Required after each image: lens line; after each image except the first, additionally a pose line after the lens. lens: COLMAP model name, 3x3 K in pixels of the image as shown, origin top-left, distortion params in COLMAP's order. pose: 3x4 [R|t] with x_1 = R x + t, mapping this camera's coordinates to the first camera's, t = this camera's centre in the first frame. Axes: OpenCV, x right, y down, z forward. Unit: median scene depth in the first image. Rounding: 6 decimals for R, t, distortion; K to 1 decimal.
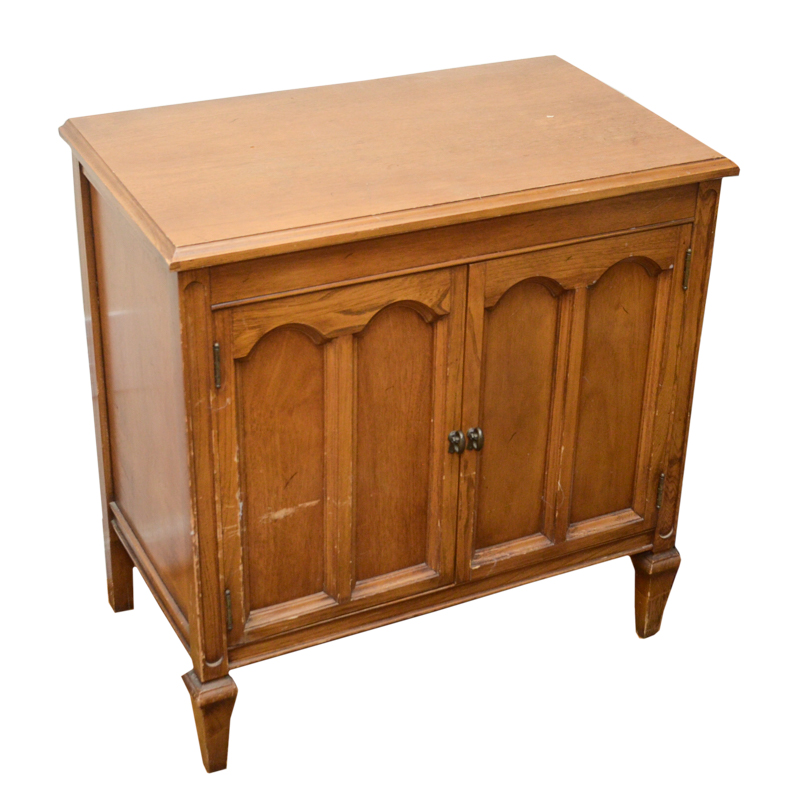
lens RADIAL K [[1626.7, 0, 438.2], [0, 1626.7, 400.2], [0, 0, 1]] dist [-0.010545, -0.127651]
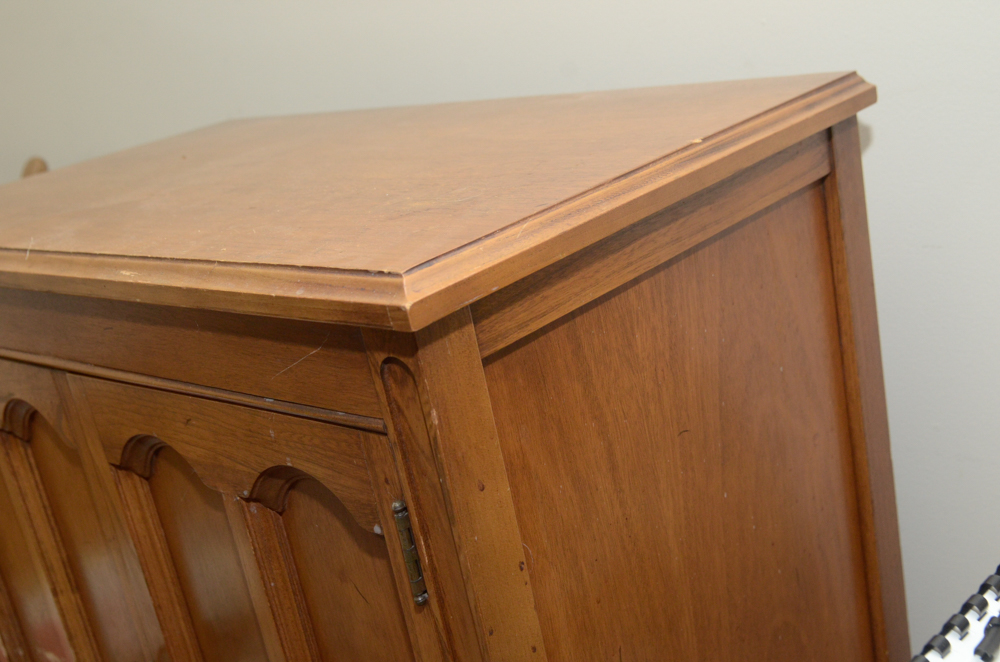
lens RADIAL K [[1267.0, 0, 500.0], [0, 1267.0, 331.0], [0, 0, 1]] dist [-0.013055, 0.029013]
pose [[0.344746, 0.188854, -0.919502, 0.446543], [-0.286668, 0.953939, 0.088447, -0.170749], [0.893852, 0.233100, 0.383005, 0.927586]]
